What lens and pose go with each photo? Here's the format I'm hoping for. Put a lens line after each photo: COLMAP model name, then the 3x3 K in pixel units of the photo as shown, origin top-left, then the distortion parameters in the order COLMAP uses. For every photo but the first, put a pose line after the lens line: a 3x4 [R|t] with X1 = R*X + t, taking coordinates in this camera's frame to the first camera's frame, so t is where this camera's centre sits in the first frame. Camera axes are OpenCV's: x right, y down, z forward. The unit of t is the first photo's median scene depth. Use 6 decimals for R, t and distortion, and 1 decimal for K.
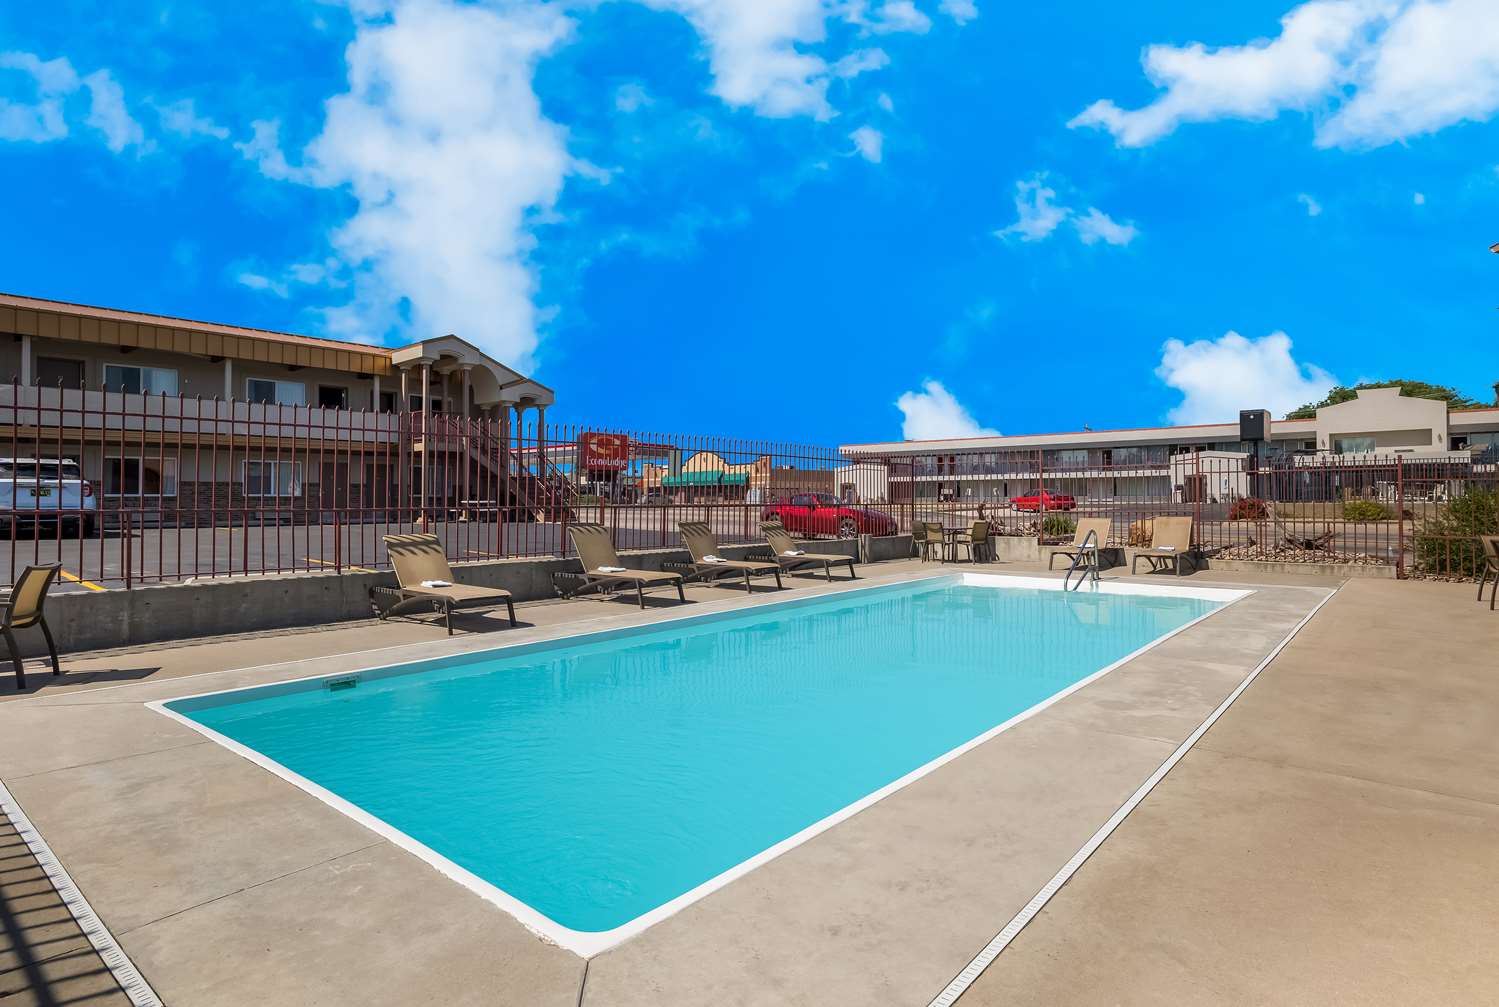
lens RADIAL K [[804.8, 0, 754.7], [0, 804.8, 500.2], [0, 0, 1]] dist [0.004765, 0.002764]
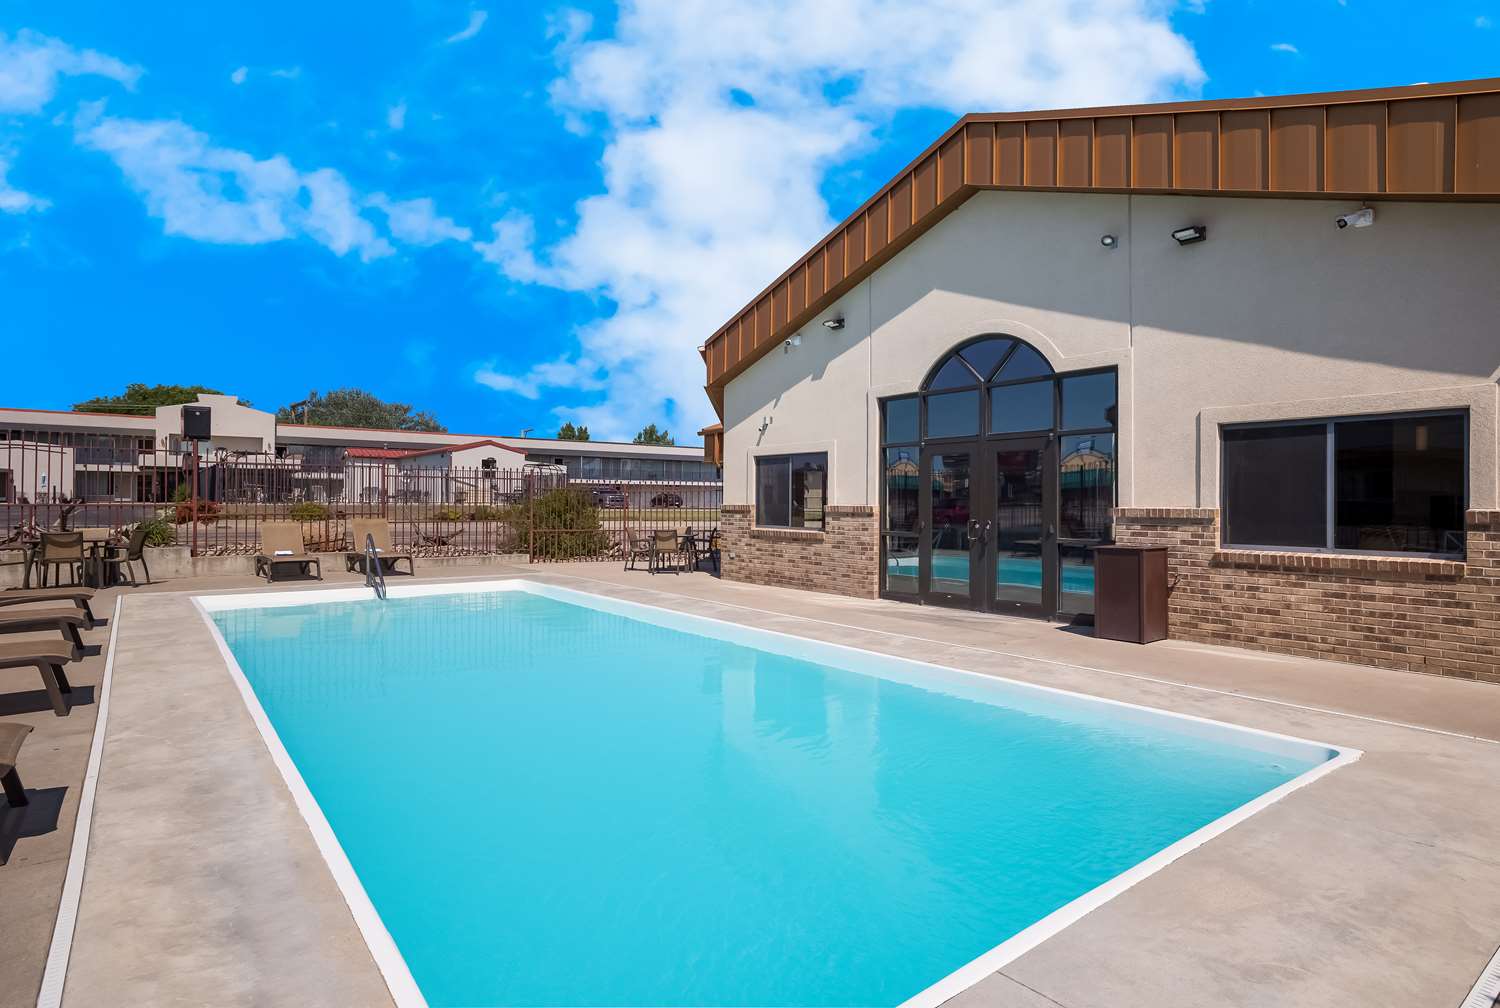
lens RADIAL K [[805.3, 0, 757.2], [0, 805.3, 501.7], [0, 0, 1]] dist [0.004765, 0.002764]
pose [[0.193818, 0.004989, 0.981025, -1.382640], [-0.006106, 0.999974, -0.003879, 0.002226], [-0.981019, -0.005238, 0.193843, 1.204188]]
